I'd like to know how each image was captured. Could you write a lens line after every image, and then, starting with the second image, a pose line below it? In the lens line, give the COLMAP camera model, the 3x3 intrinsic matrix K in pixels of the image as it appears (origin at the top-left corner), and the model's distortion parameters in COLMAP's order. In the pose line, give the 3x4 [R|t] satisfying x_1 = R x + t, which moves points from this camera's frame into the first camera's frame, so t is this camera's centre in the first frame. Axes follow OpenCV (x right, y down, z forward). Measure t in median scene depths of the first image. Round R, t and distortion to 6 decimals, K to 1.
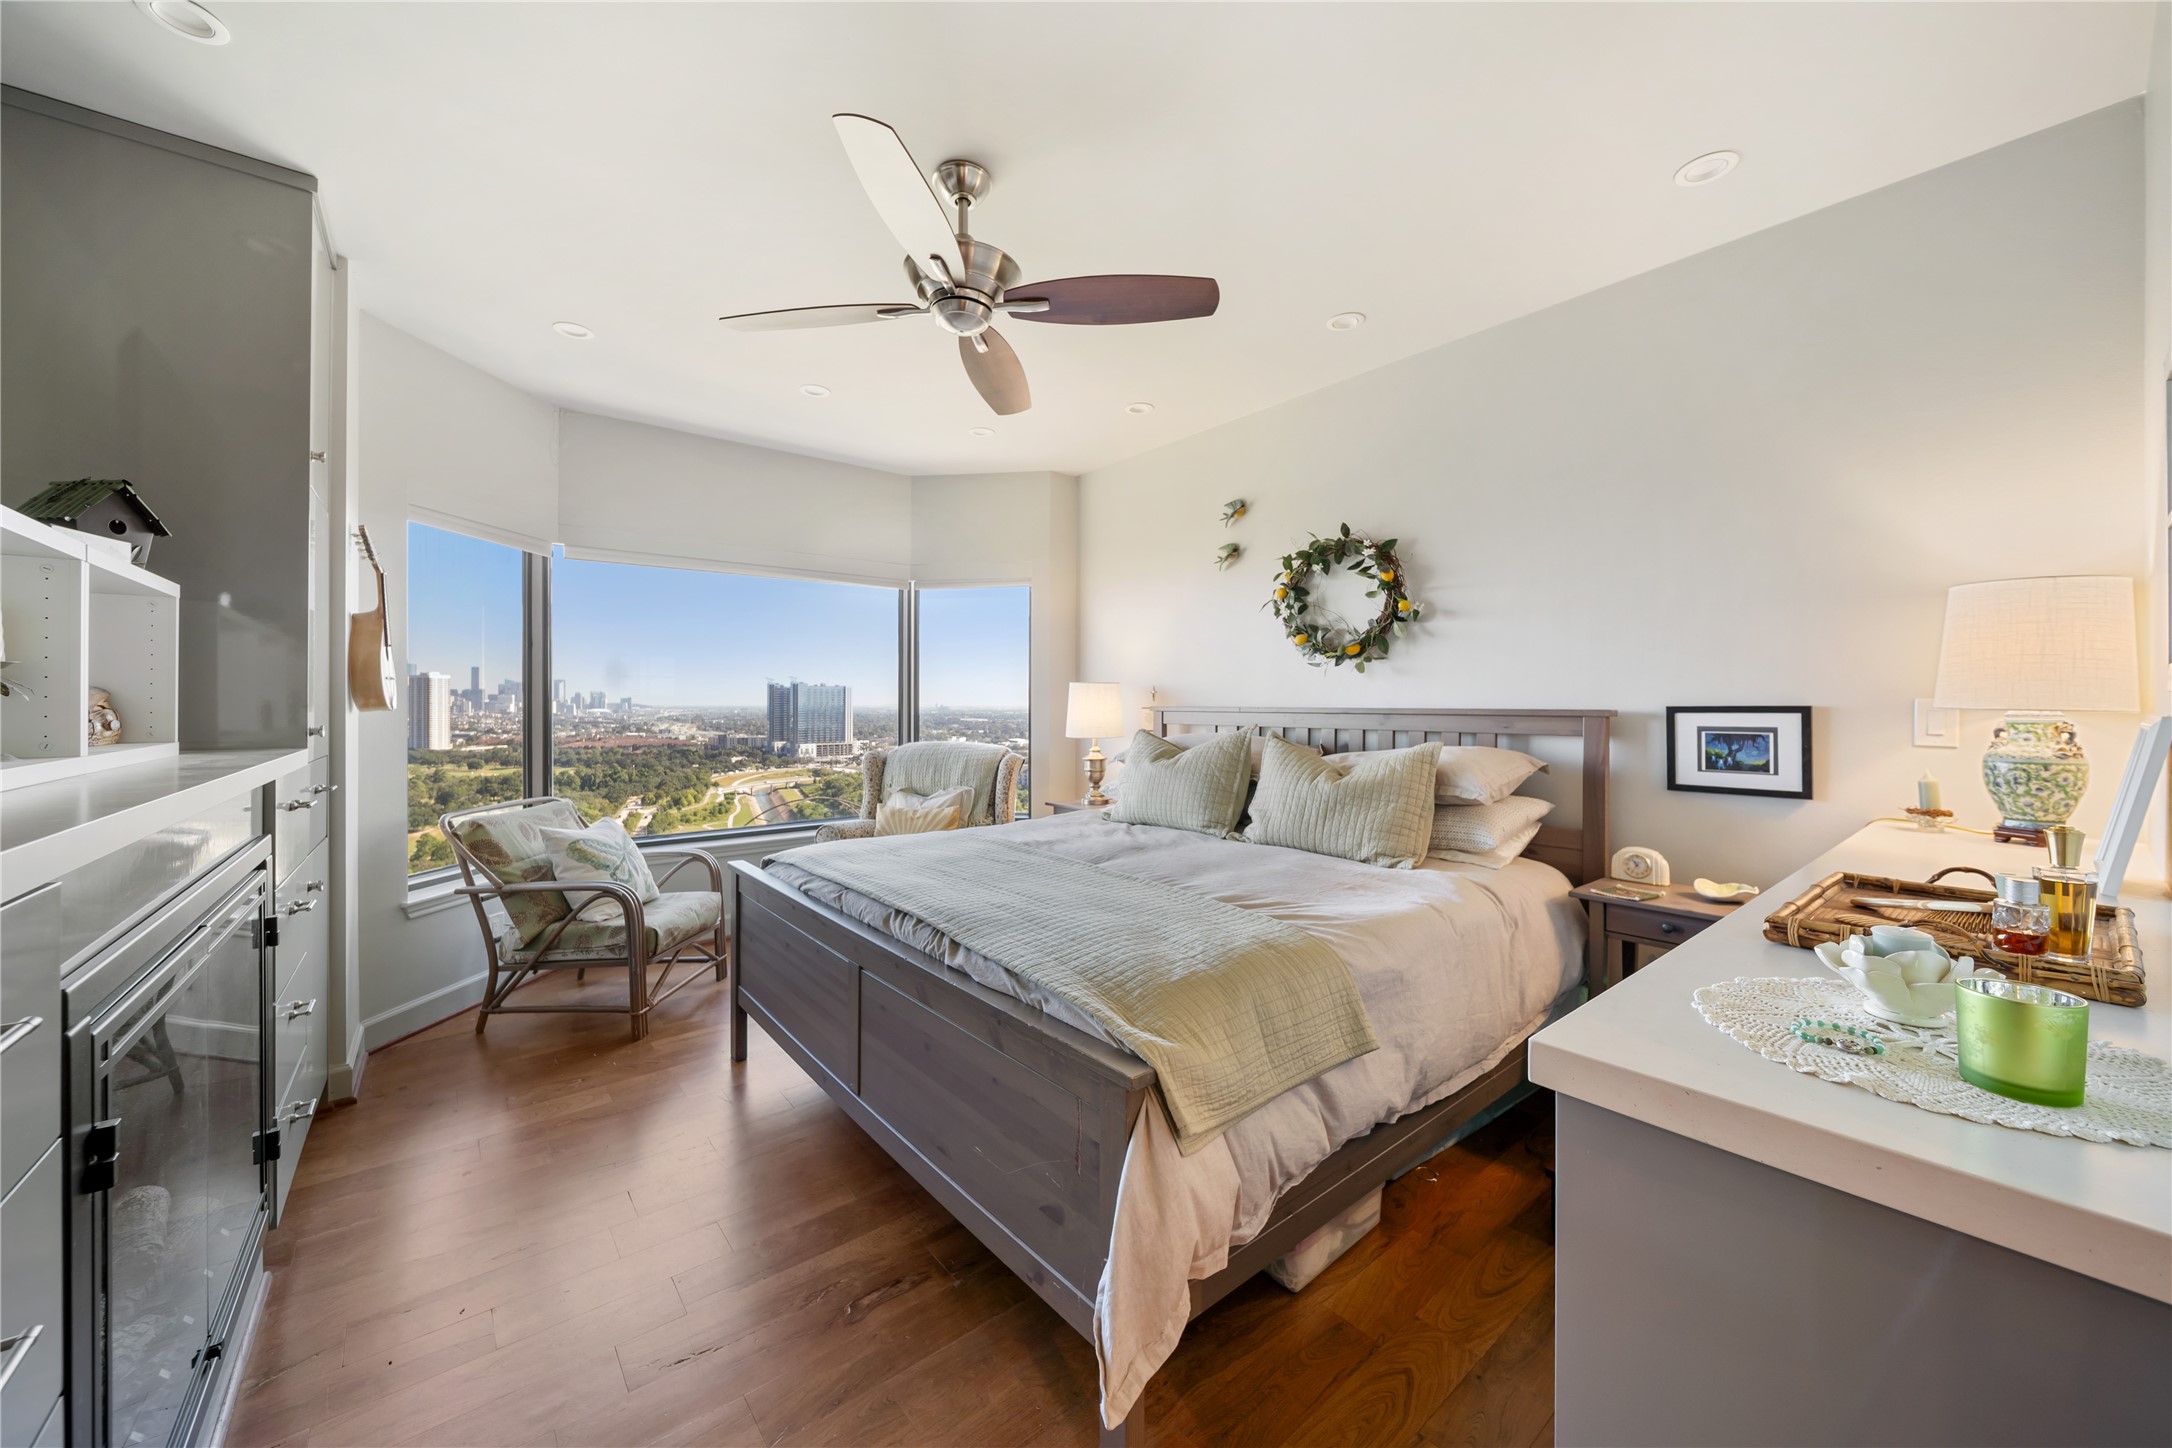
lens RADIAL K [[786.9, 0, 1095.8], [0, 786.9, 715.1], [0, 0, 1]] dist [-0.007222, 0.000167]
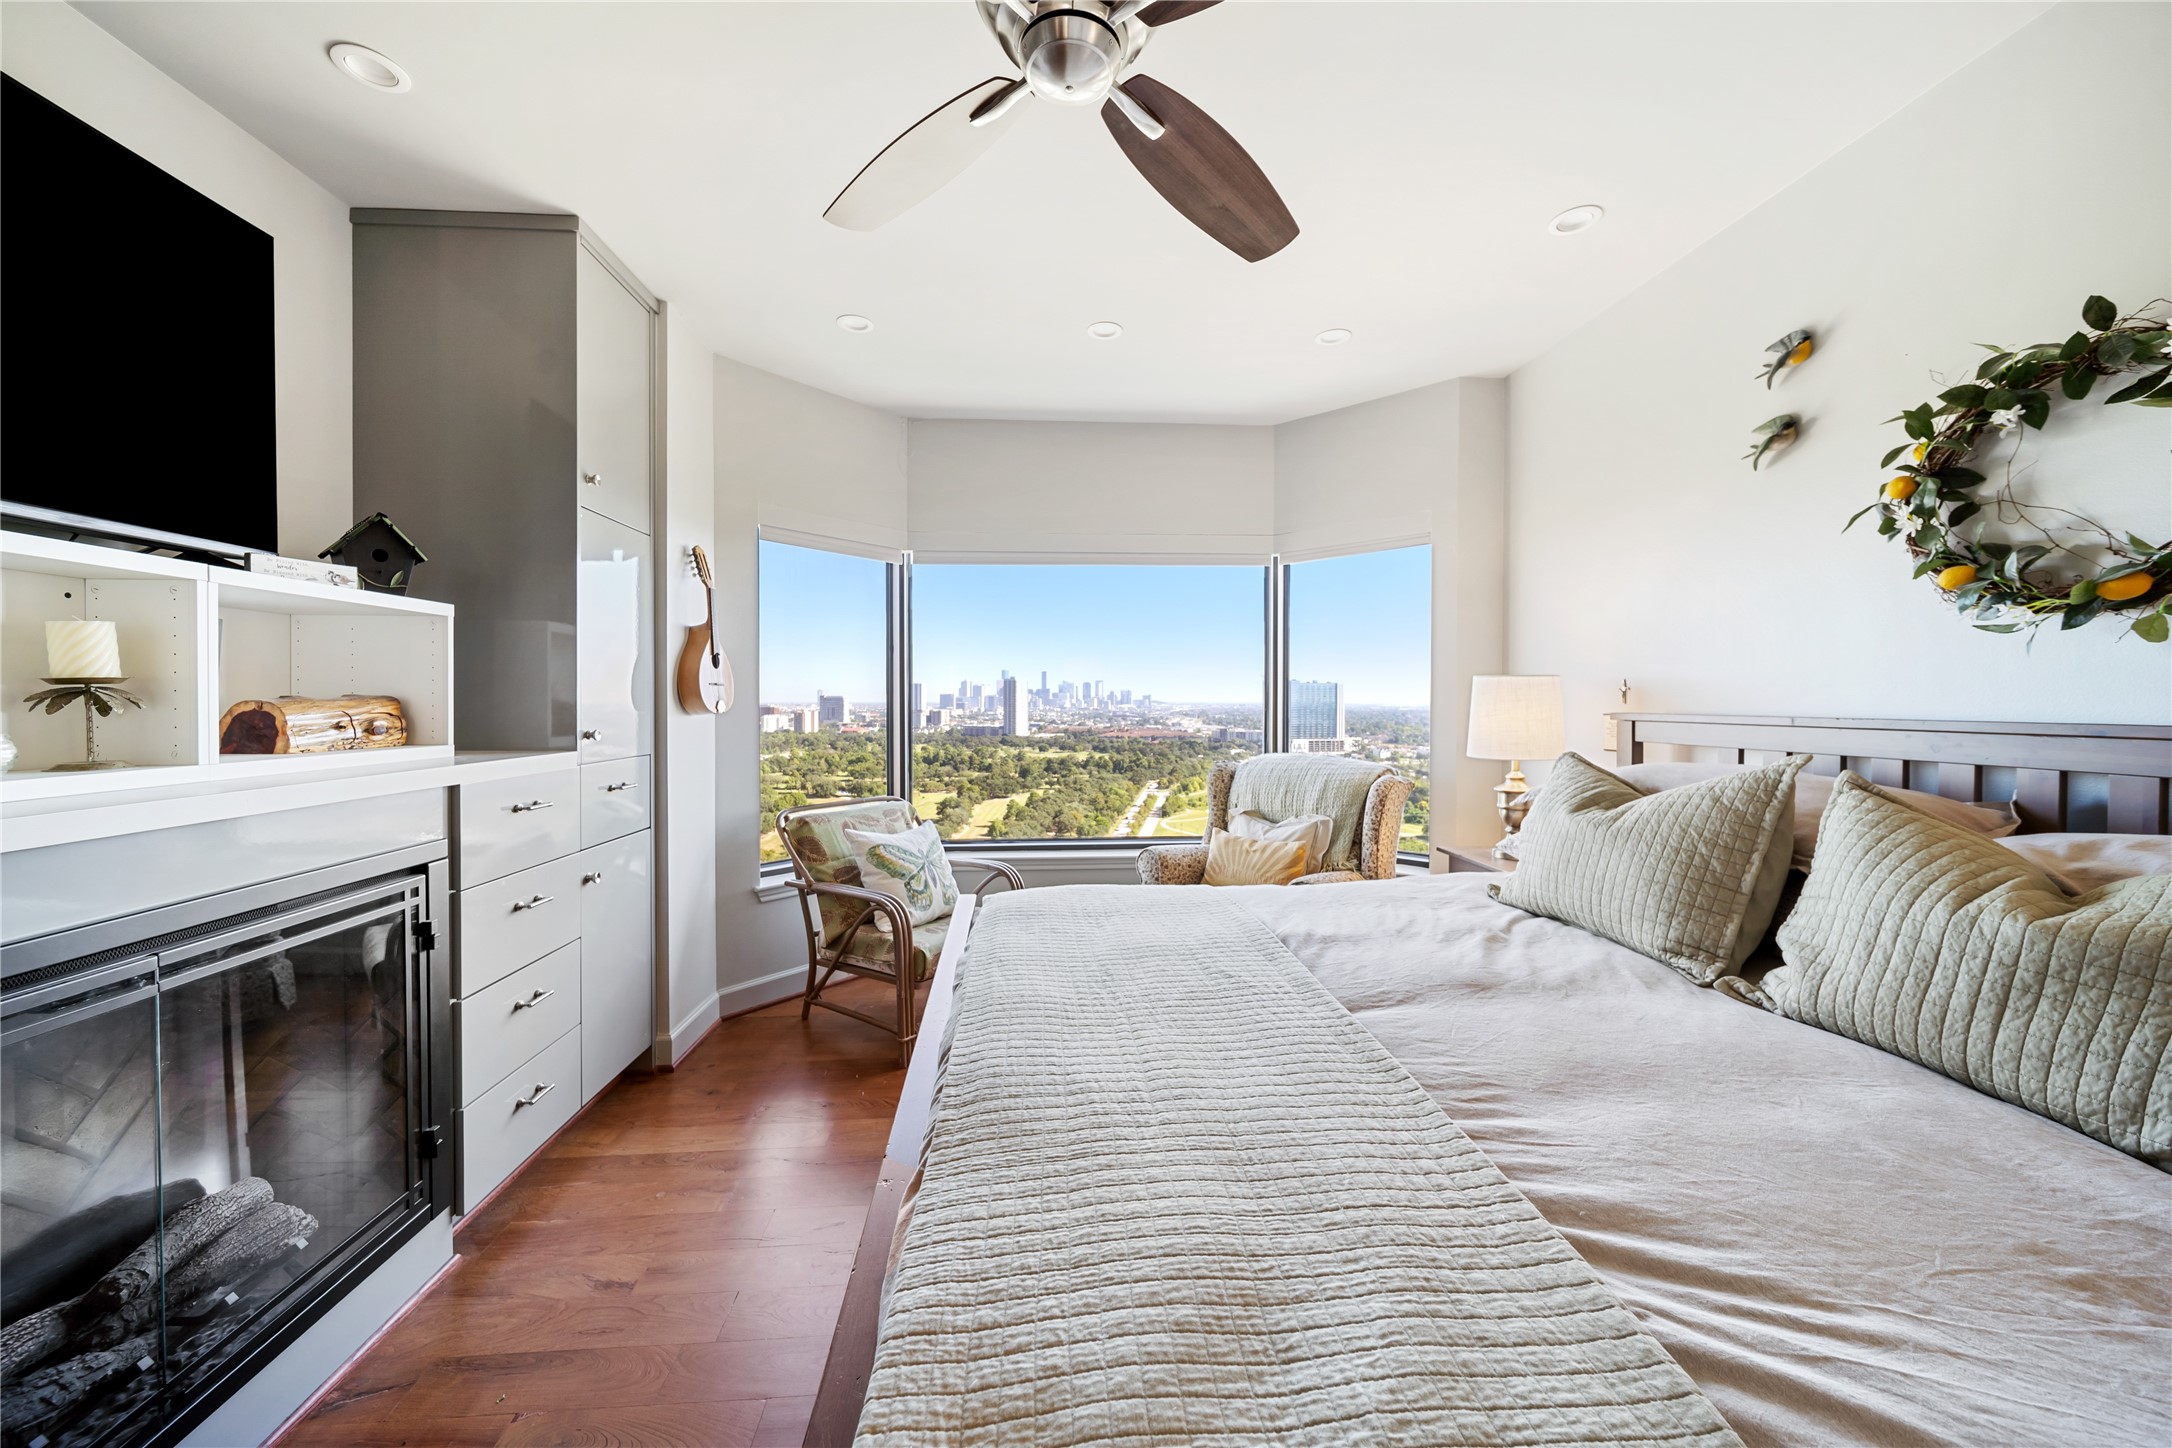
lens RADIAL K [[786.9, 0, 1078.2], [0, 786.9, 709.7], [0, 0, 1]] dist [-0.007222, 0.000167]
pose [[0.809745, 0.006713, -0.586744, 0.112718], [-0.008071, 0.999967, 0.000302, -0.012402], [0.586727, 0.004491, 0.809772, 0.320082]]
